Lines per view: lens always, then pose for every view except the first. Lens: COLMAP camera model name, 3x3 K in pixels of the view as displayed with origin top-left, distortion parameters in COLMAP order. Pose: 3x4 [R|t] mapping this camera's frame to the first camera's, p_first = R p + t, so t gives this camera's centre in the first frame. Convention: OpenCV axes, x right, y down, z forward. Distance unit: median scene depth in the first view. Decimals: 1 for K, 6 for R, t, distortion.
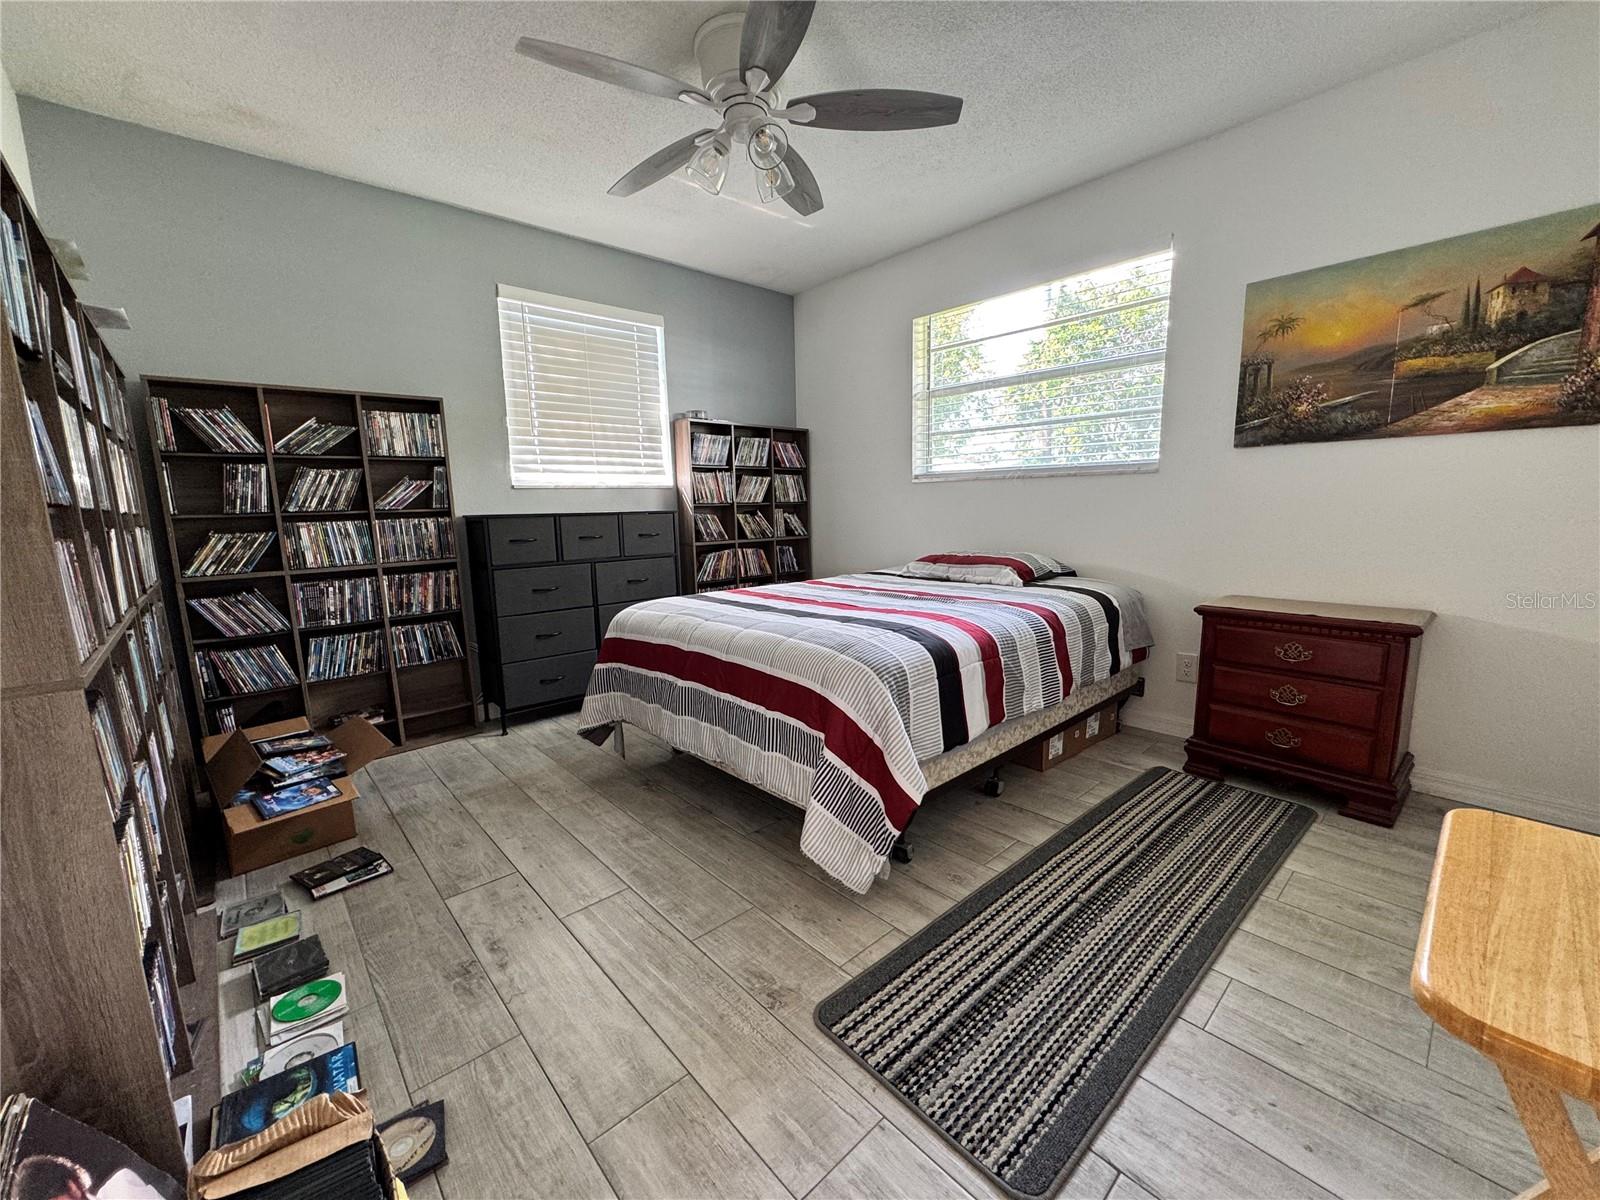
lens RADIAL K [[638.0, 0, 798.2], [0, 638.0, 601.0], [0, 0, 1]] dist [-0.003591, 0.000687]
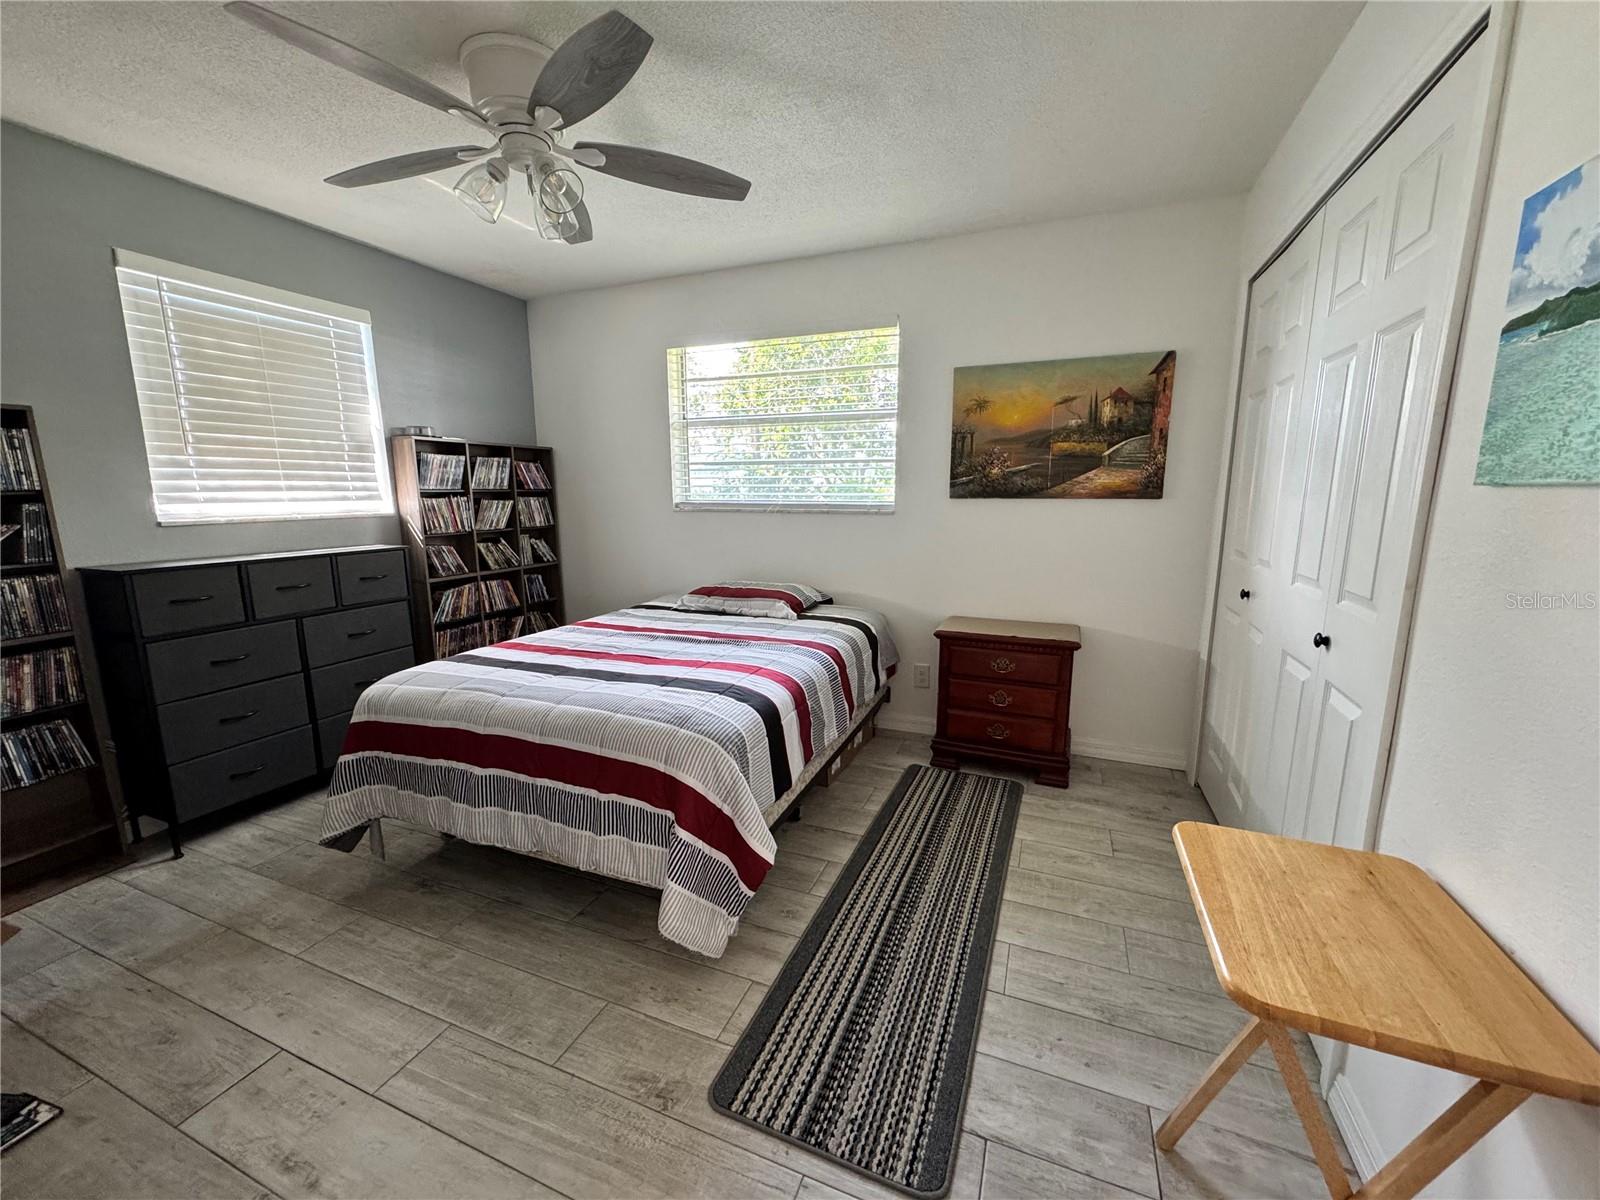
lens RADIAL K [[638.0, 0, 798.2], [0, 638.0, 601.0], [0, 0, 1]] dist [-0.003591, 0.000687]
pose [[0.901111, -0.058539, 0.429619, -0.149378], [0.051346, 0.998279, 0.028328, -0.109347], [-0.430538, -0.003468, 0.902566, 0.008873]]
